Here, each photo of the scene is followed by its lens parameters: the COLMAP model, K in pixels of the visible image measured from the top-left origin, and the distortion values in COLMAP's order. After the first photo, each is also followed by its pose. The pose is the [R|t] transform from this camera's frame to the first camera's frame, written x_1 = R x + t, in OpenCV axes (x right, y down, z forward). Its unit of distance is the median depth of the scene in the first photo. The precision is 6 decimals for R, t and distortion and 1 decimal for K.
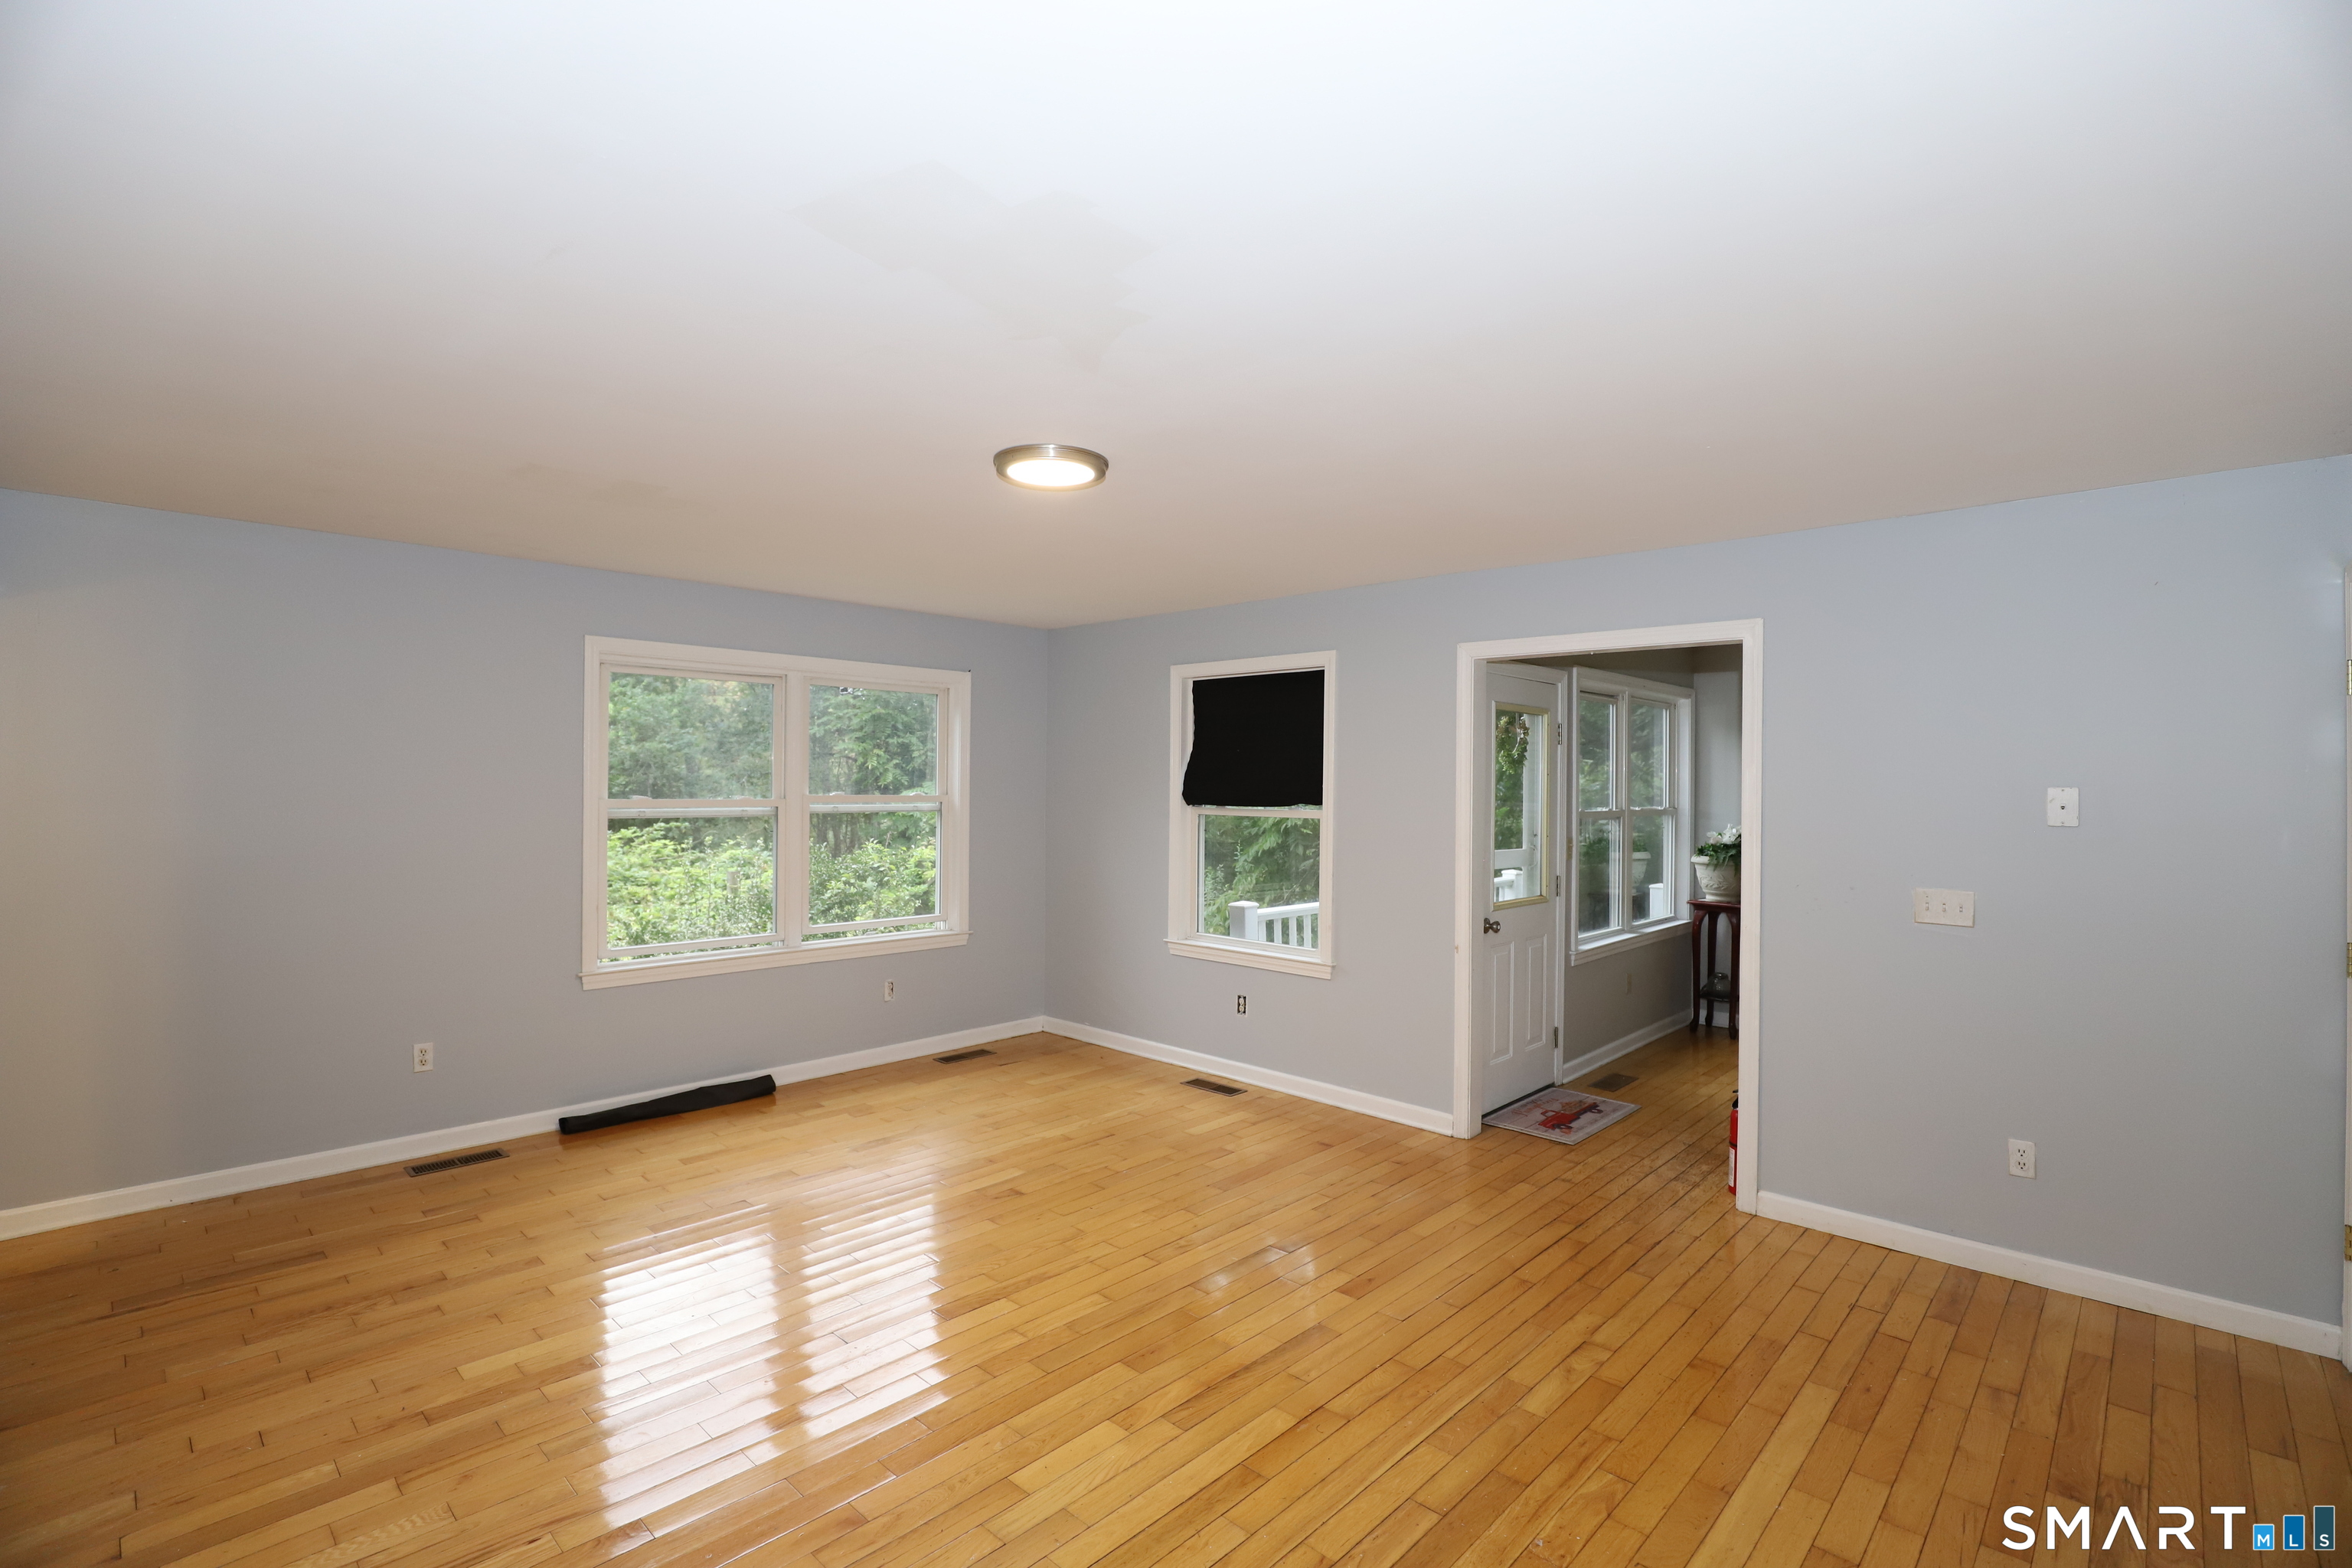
lens RADIAL K [[1081.2, 0, 1173.7], [0, 1081.2, 788.1], [0, 0, 1]] dist [0.002510, -0.001703]
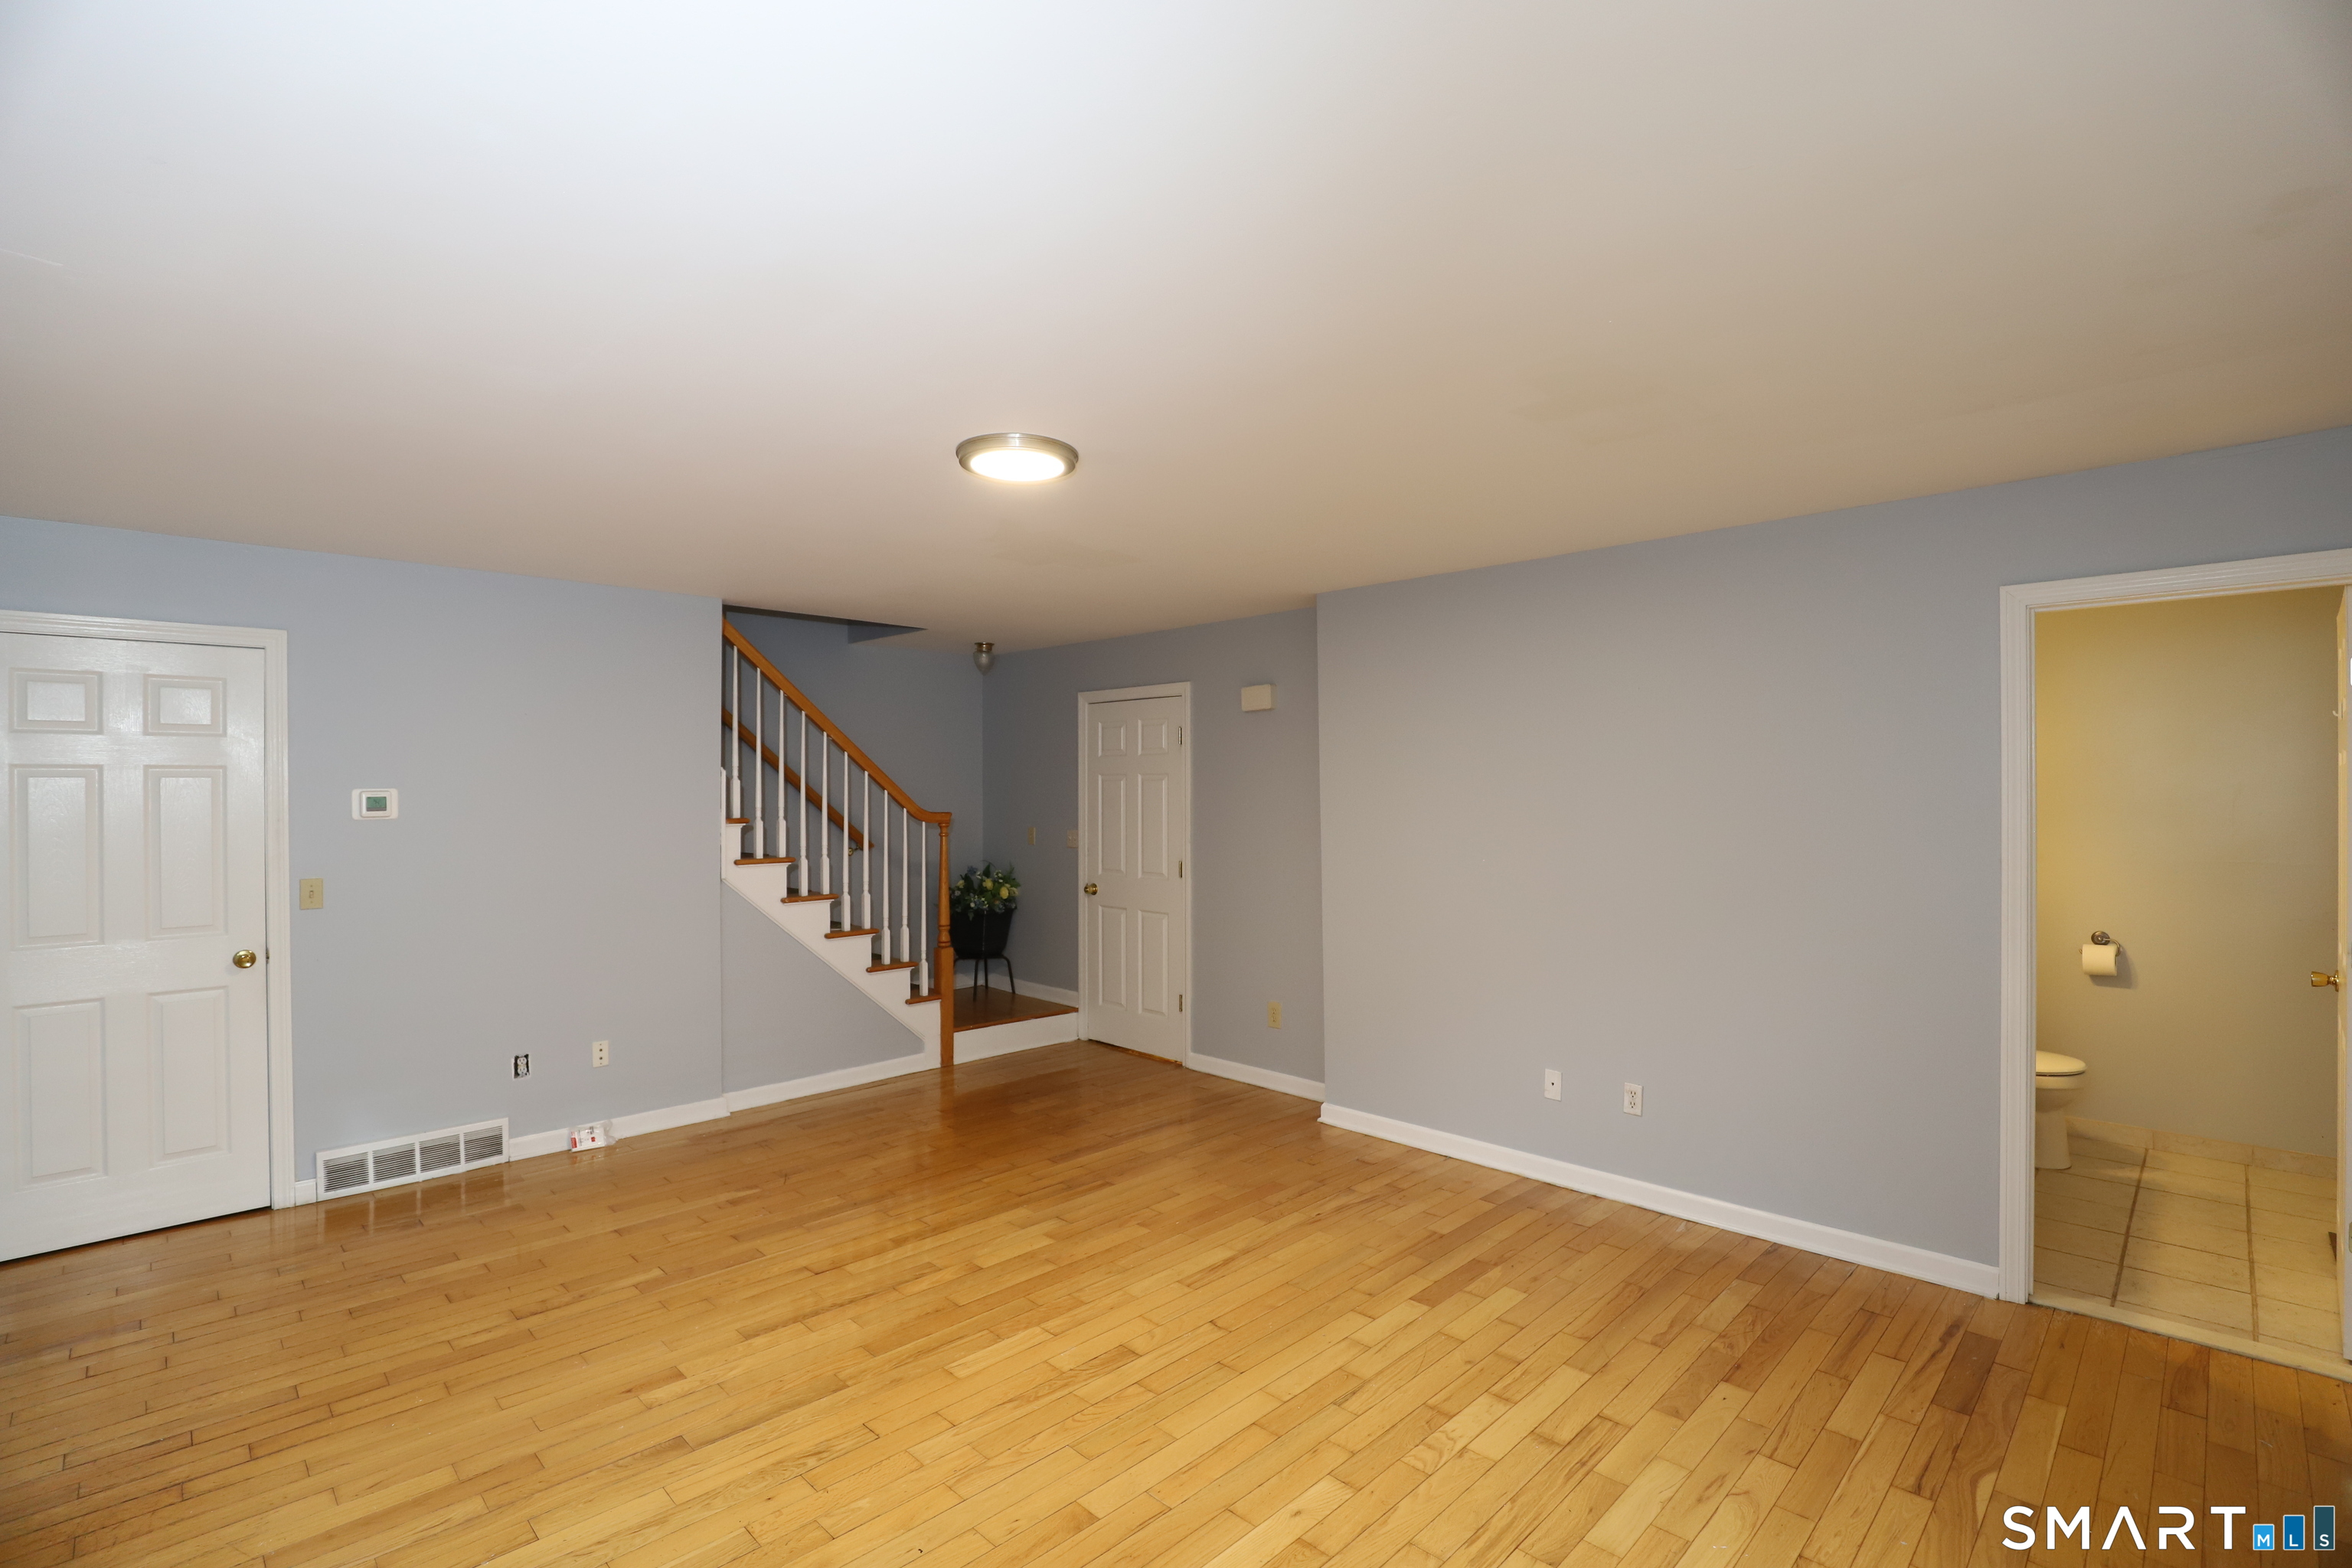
lens RADIAL K [[1081.2, 0, 1179.1], [0, 1081.2, 797.2], [0, 0, 1]] dist [0.002510, -0.001703]
pose [[-0.999784, -0.000811, 0.020744, -0.287281], [-0.000787, 0.999999, 0.001169, -0.002886], [-0.020745, 0.001152, -0.999784, 2.027142]]
